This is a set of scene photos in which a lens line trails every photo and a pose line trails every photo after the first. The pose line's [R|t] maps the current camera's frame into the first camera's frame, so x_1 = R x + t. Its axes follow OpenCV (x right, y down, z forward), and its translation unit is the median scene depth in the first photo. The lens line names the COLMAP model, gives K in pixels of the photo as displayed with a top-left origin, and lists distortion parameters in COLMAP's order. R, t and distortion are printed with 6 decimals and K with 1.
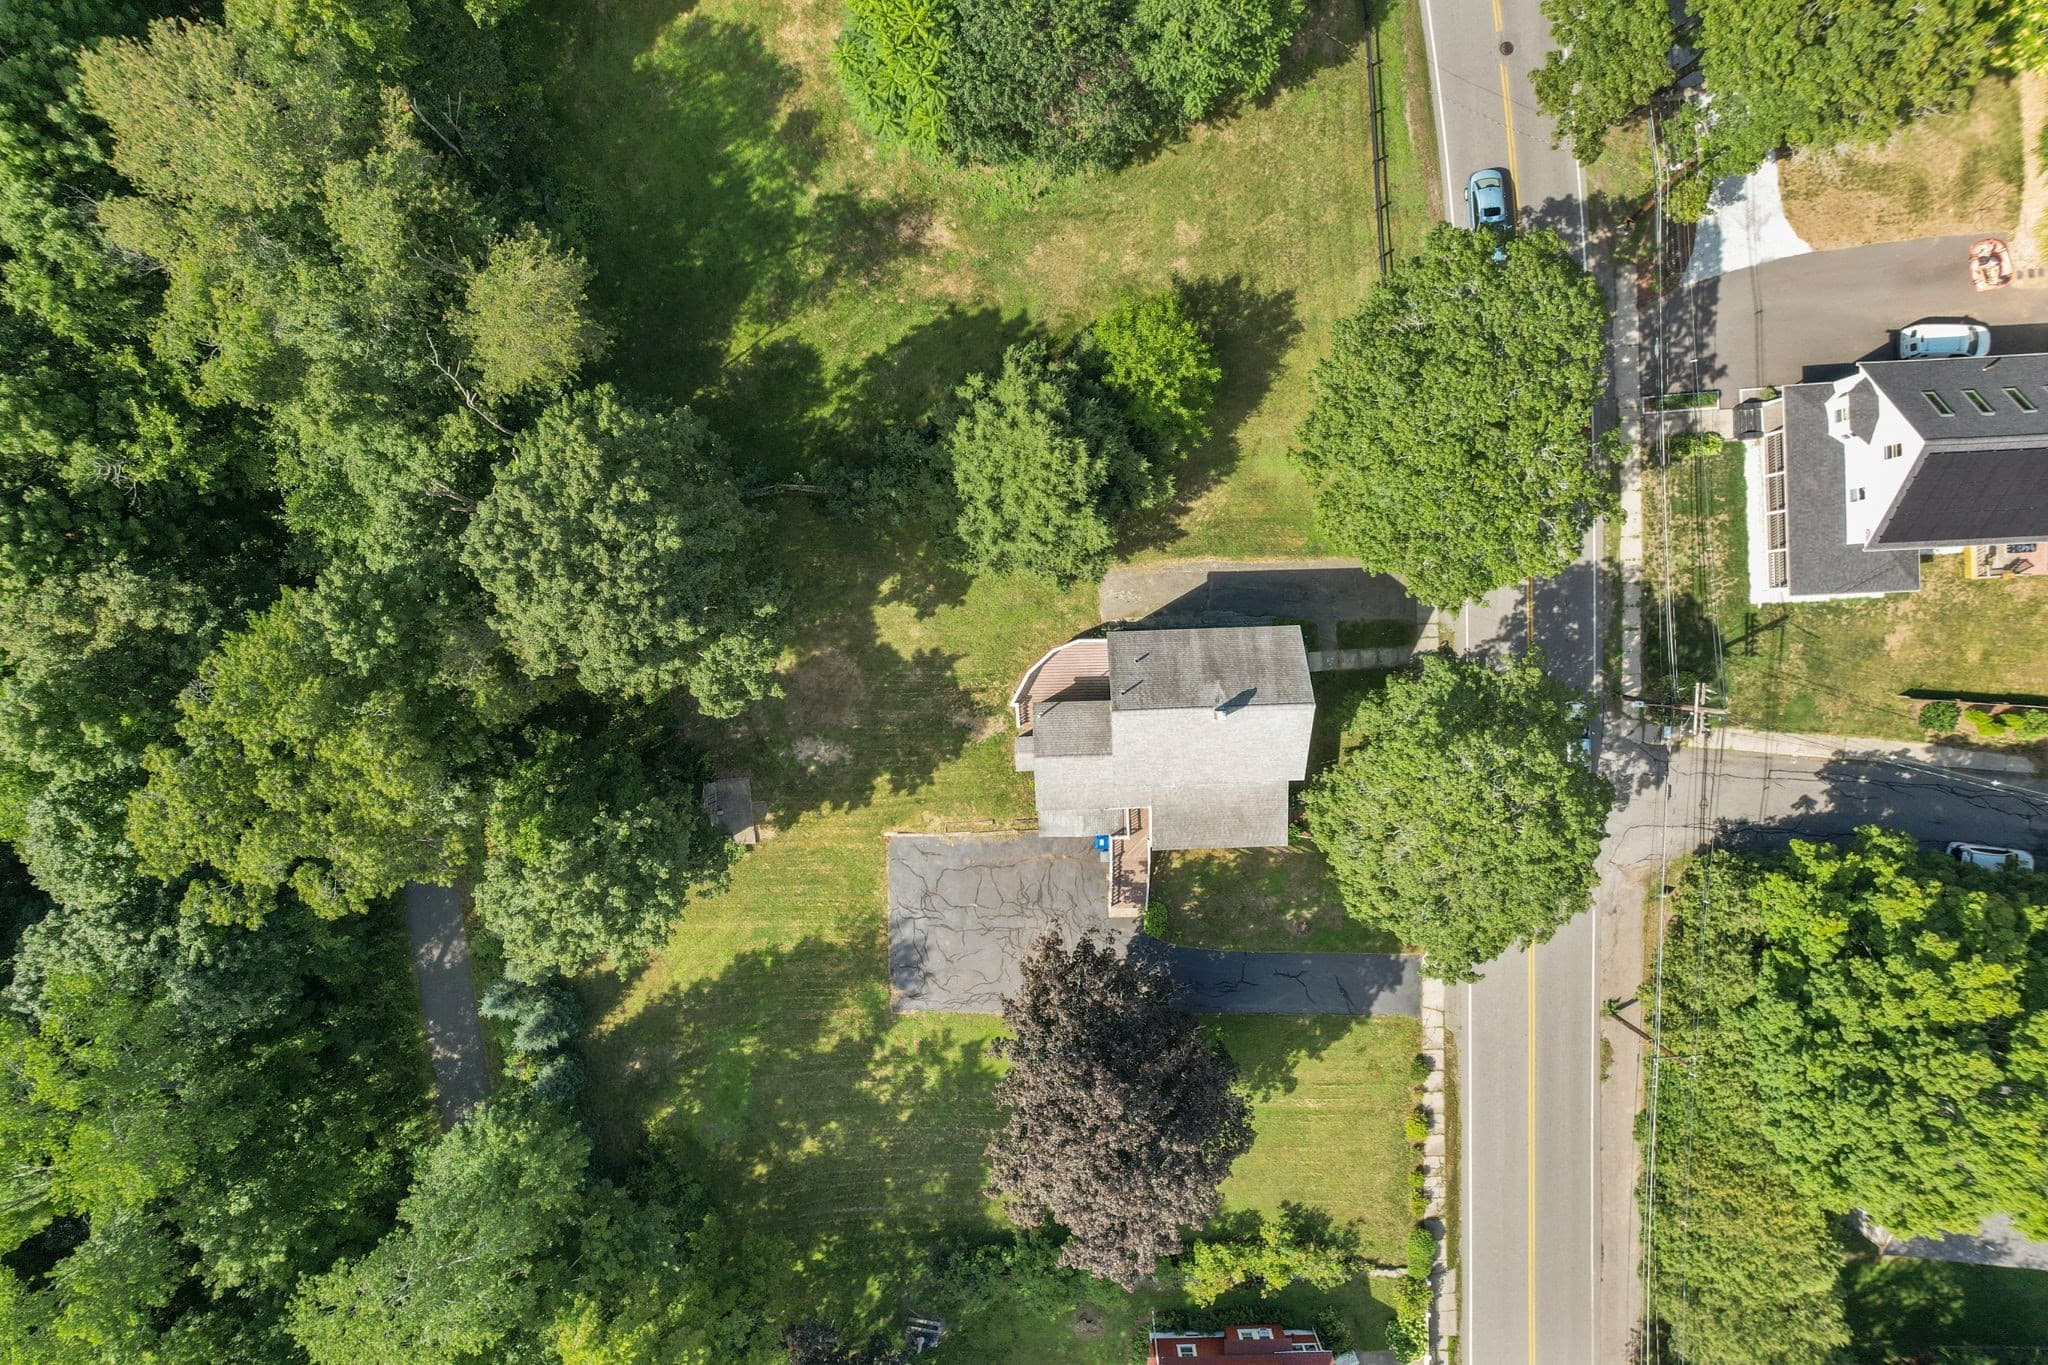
lens RADIAL K [[955.2, 0, 1020.5], [0, 955.2, 671.7], [0, 0, 1]] dist [0.013659, 0.000028]
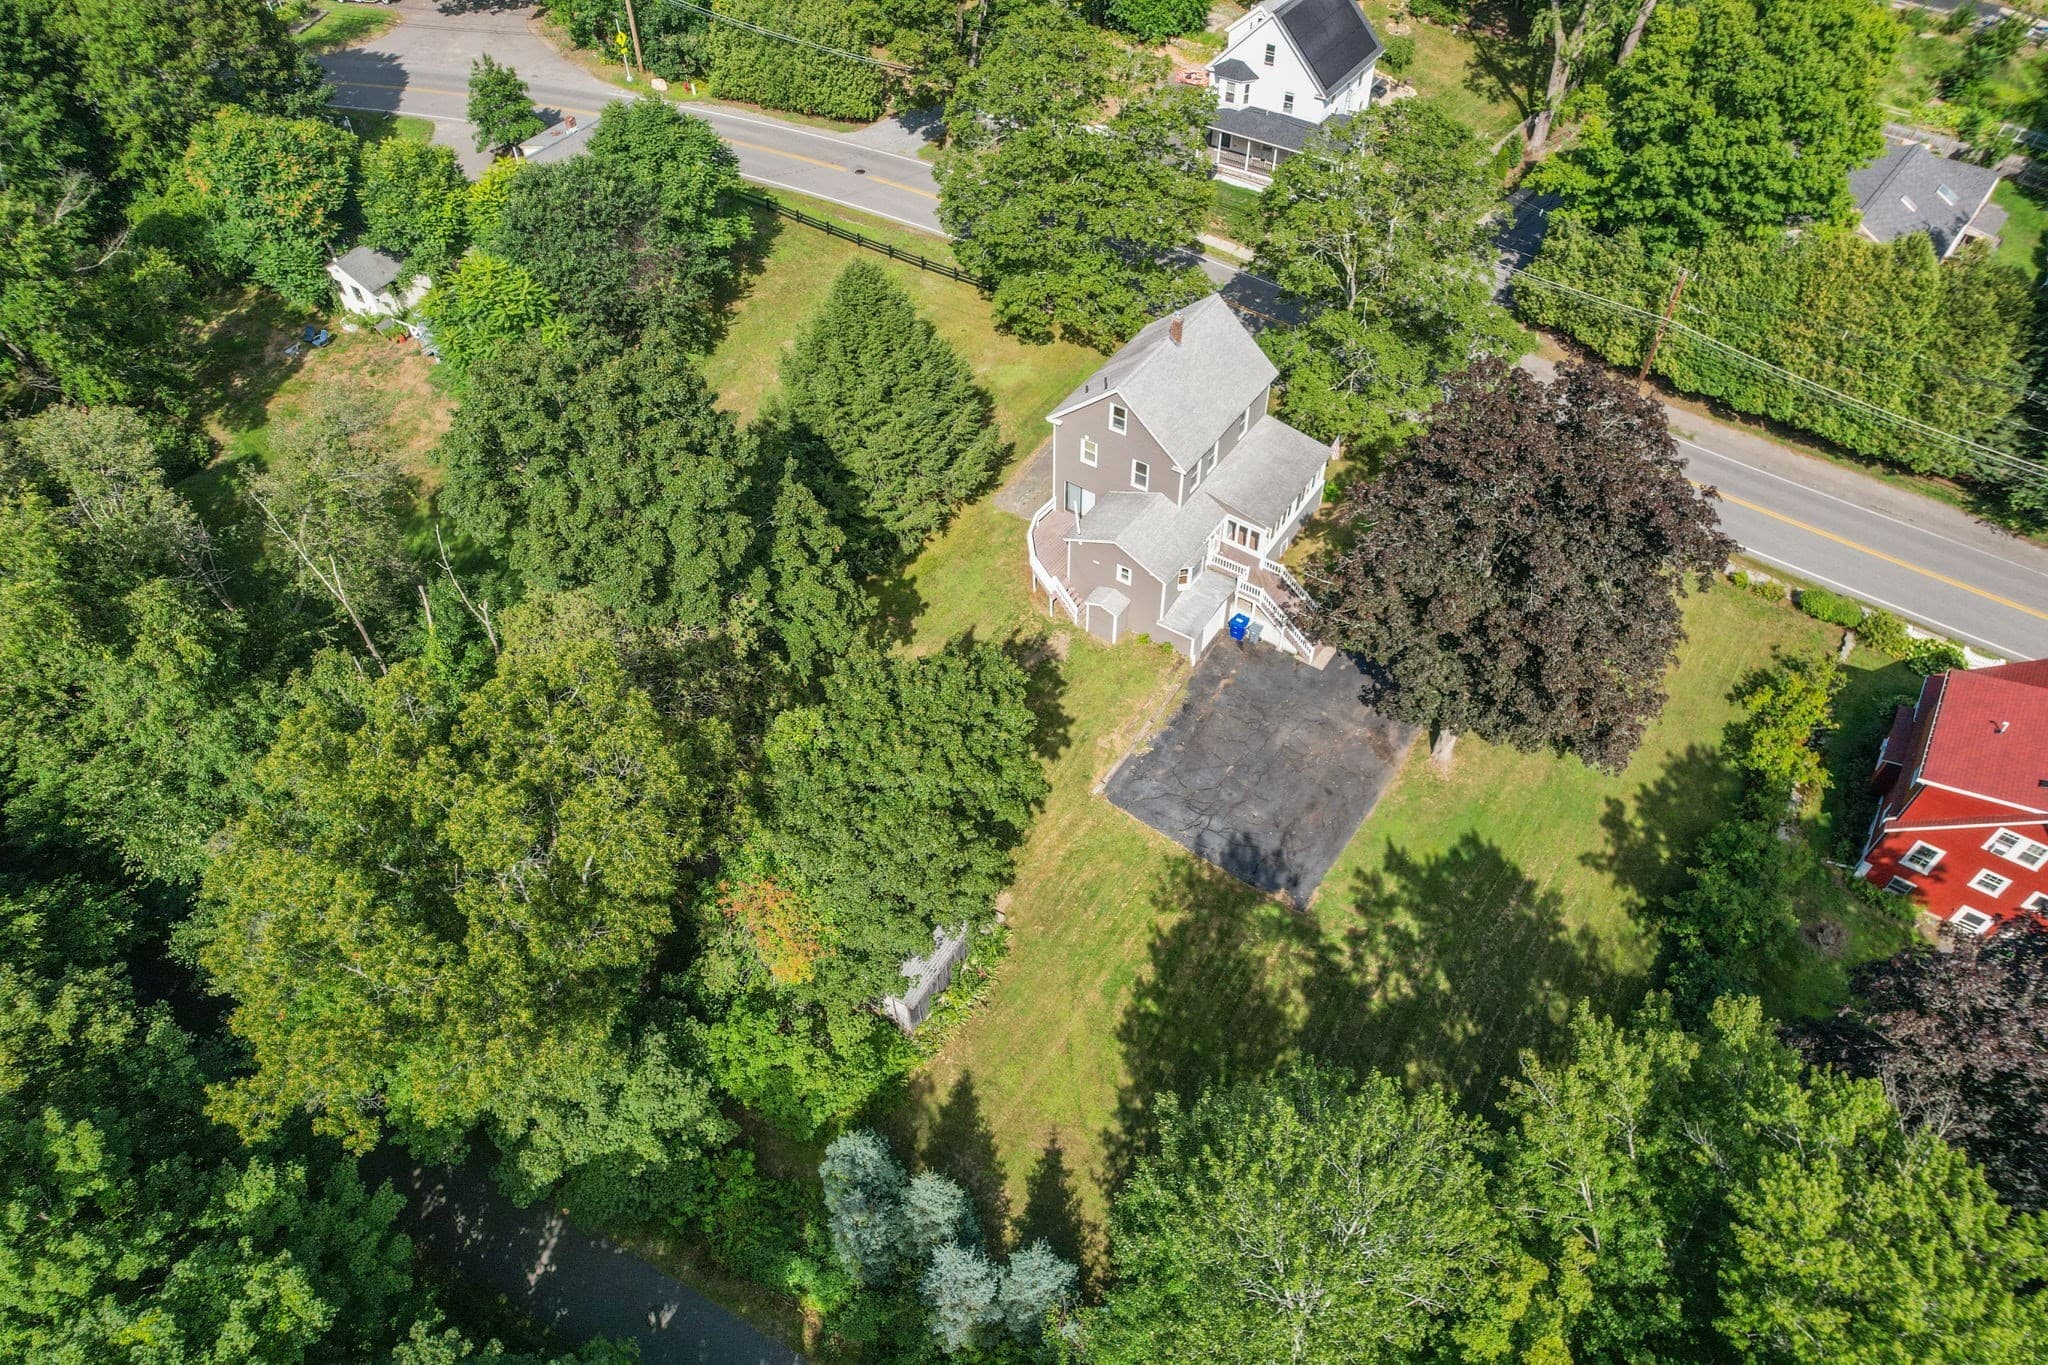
lens RADIAL K [[955.2, 0, 1020.5], [0, 955.2, 671.7], [0, 0, 1]] dist [0.013659, 0.000028]
pose [[0.589282, -0.692400, 0.416327, -0.436018], [0.807856, 0.498109, -0.315051, 0.321523], [0.010765, 0.521986, 0.852886, 0.280190]]
